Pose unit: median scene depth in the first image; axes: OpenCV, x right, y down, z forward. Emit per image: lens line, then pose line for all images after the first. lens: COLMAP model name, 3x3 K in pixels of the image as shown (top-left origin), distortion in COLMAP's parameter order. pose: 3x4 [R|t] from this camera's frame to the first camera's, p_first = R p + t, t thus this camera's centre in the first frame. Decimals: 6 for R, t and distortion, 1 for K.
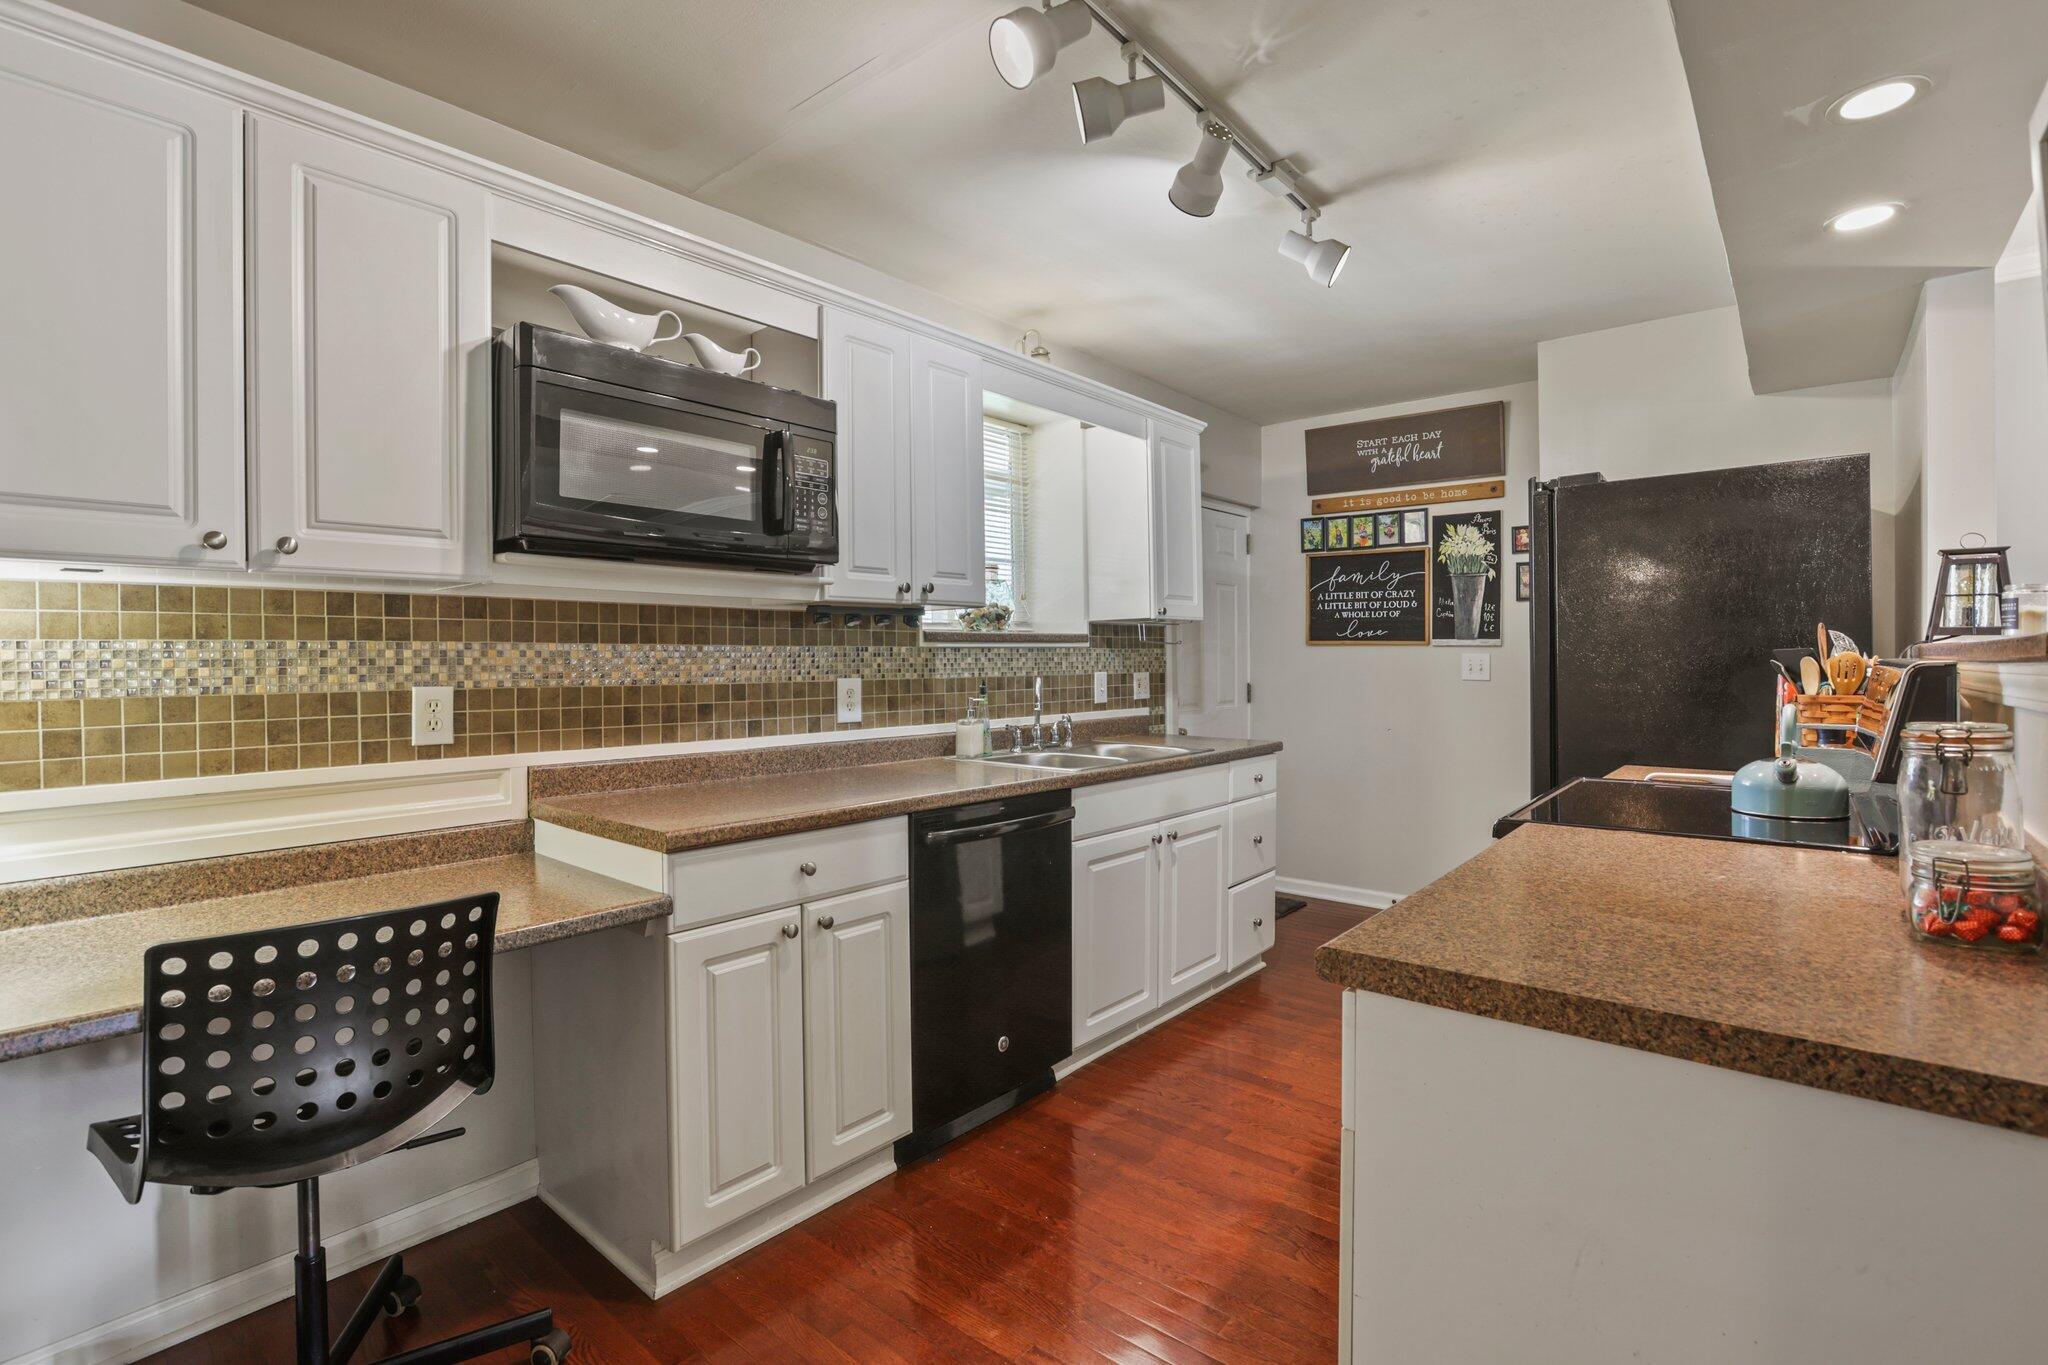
lens RADIAL K [[956.2, 0, 1011.0], [0, 956.2, 677.2], [0, 0, 1]] dist [-0.068145, 0.028911]
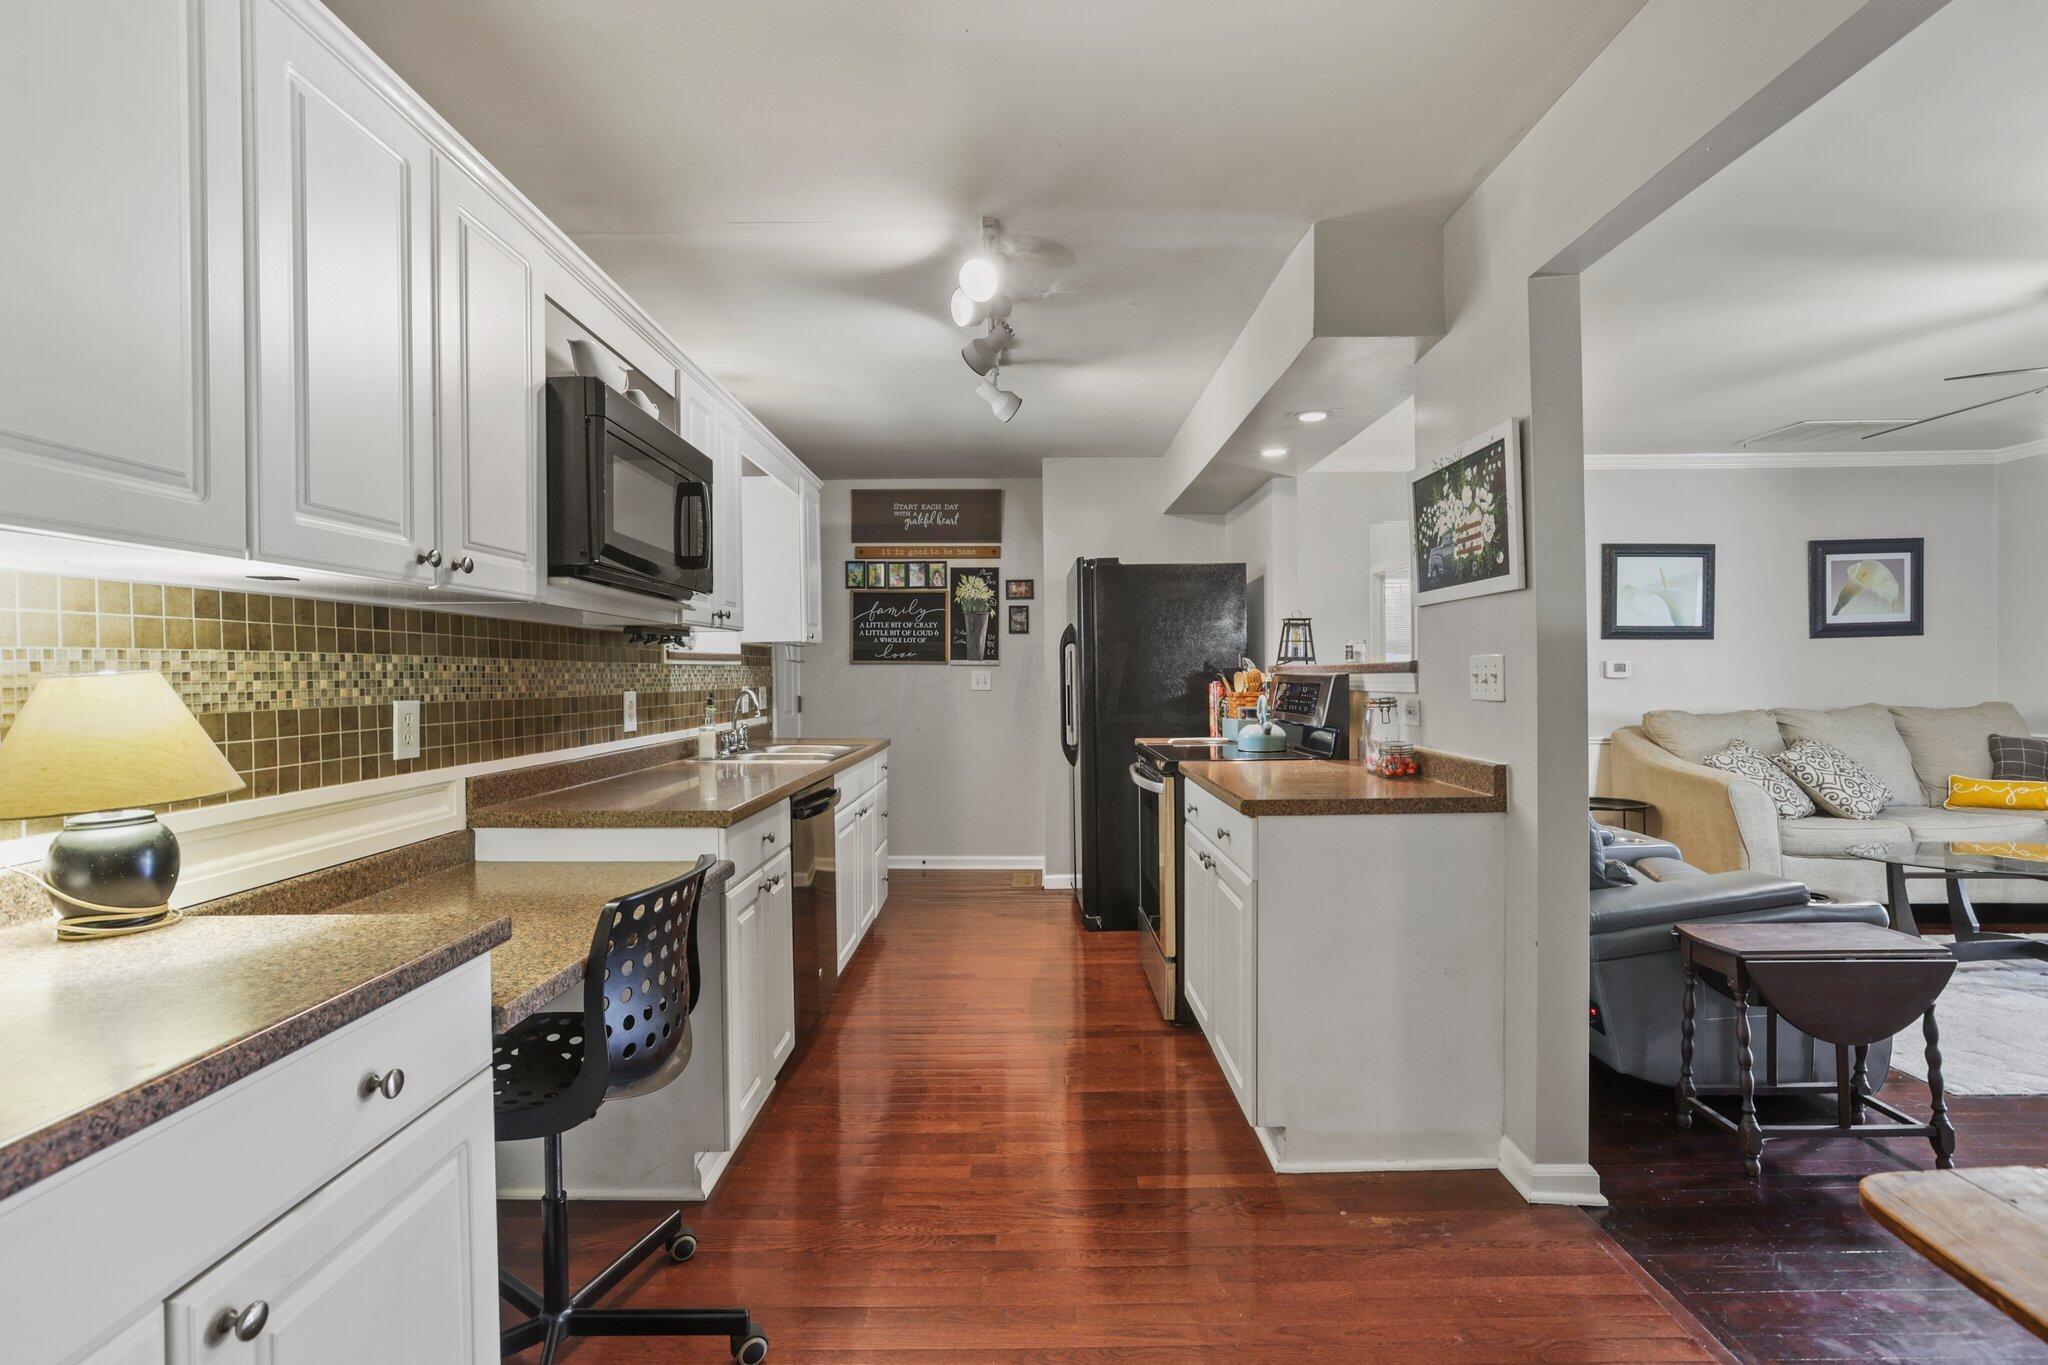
lens RADIAL K [[945.9, 0, 1028.6], [0, 945.9, 697.4], [0, 0, 1]] dist [-0.065231, 0.017860]
pose [[0.753919, -0.016388, 0.656762, -0.561842], [0.015216, 0.999856, 0.007483, 0.007134], [-0.656791, 0.004352, 0.754060, -0.126861]]
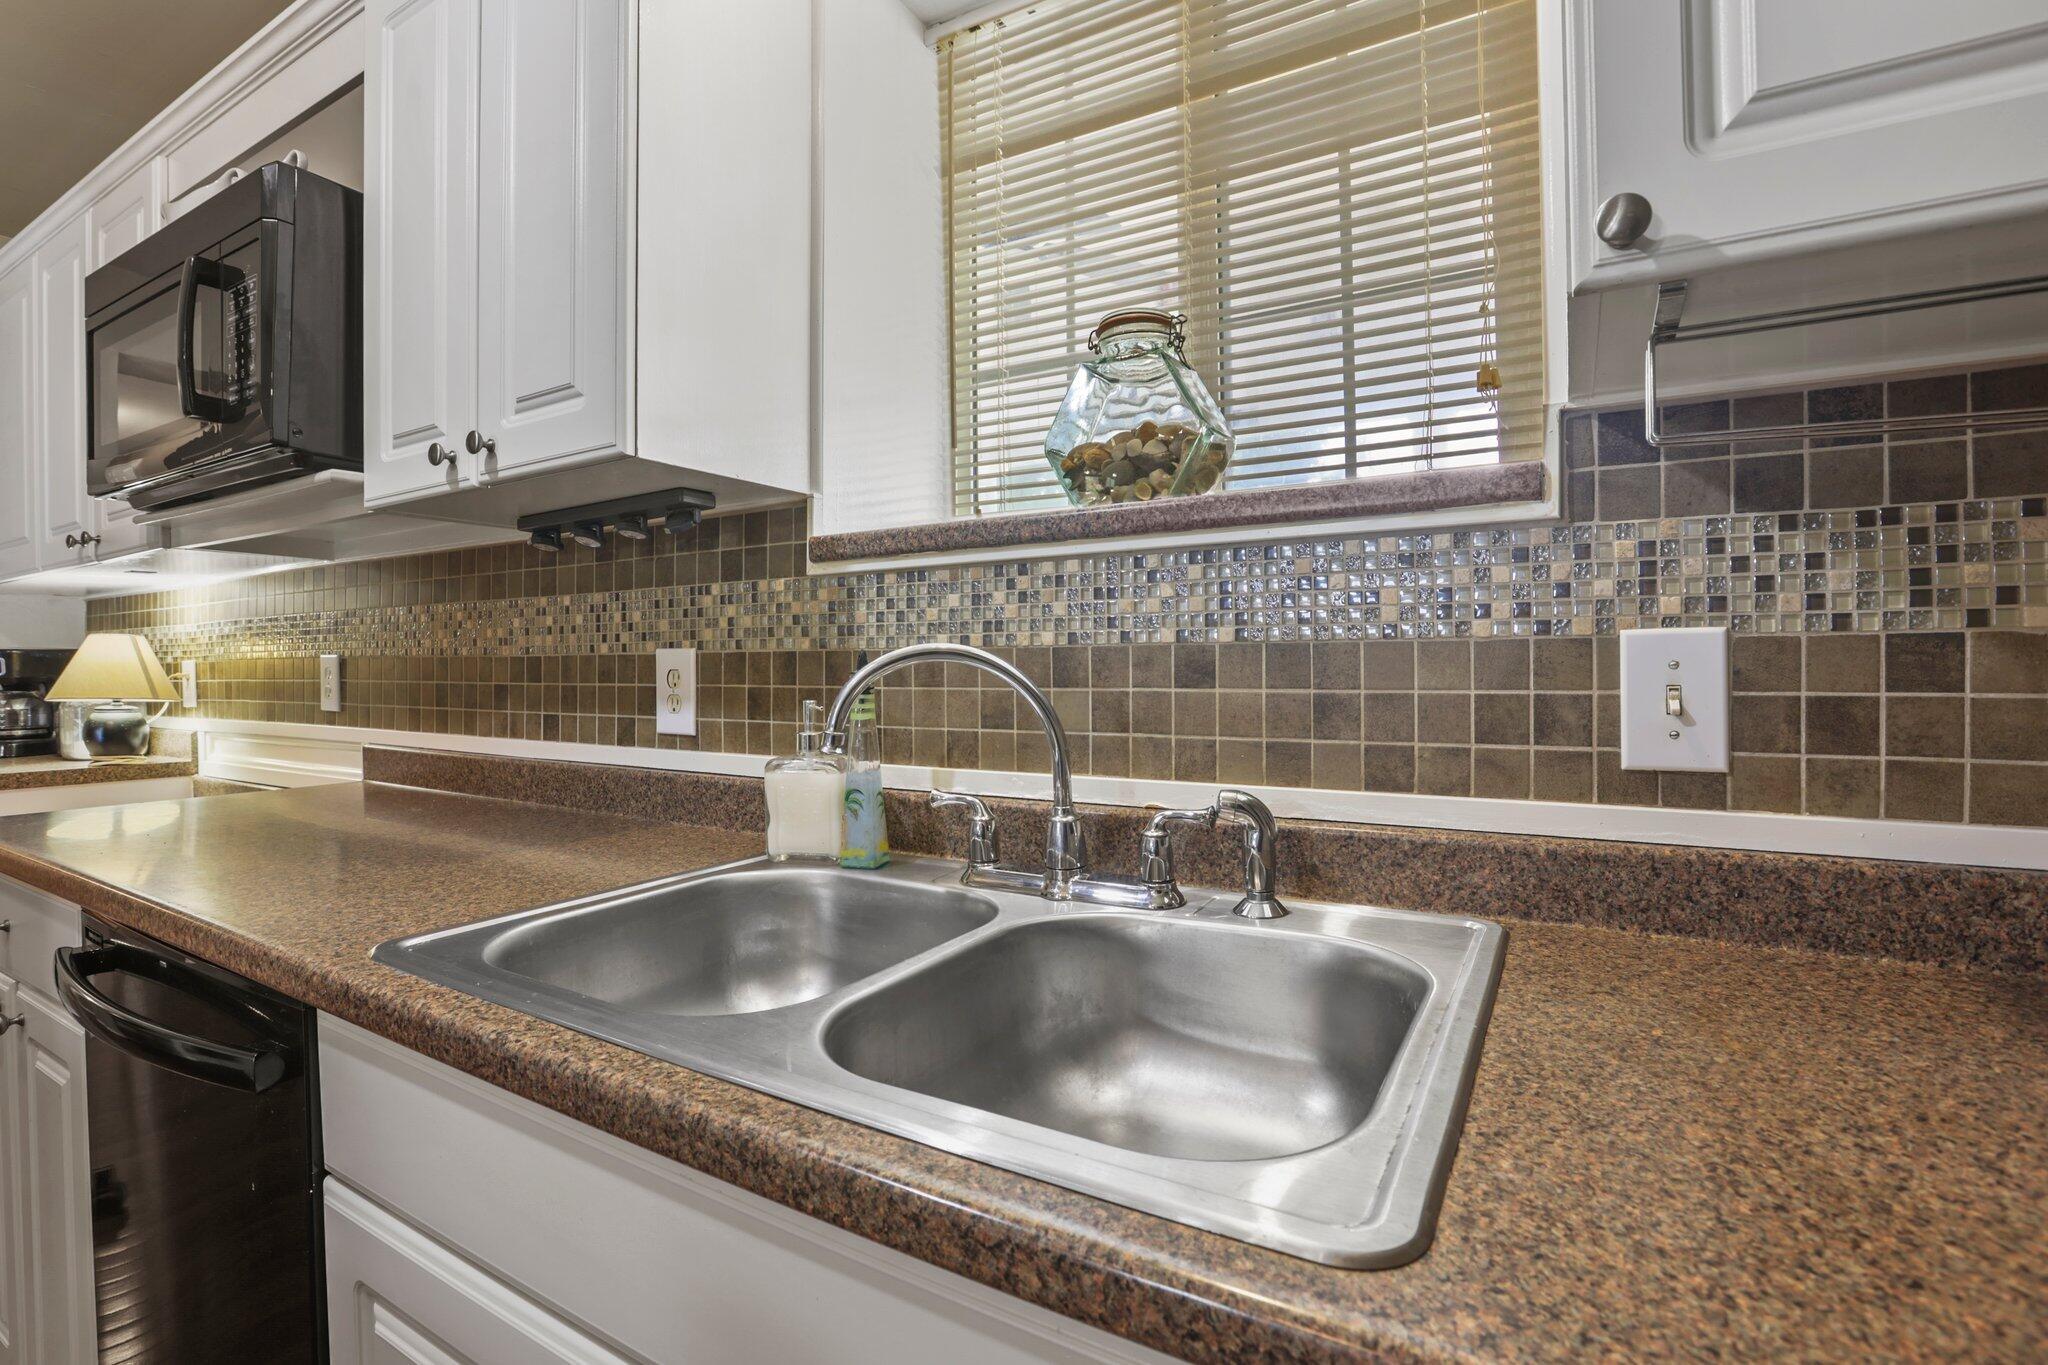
lens RADIAL K [[956.2, 0, 1011.0], [0, 956.2, 677.2], [0, 0, 1]] dist [-0.068145, 0.028911]
pose [[0.177947, 0.018228, -0.983871, 0.384524], [-0.012837, 0.999786, 0.016201, 0.006268], [0.983956, 0.009747, 0.178143, 1.145629]]
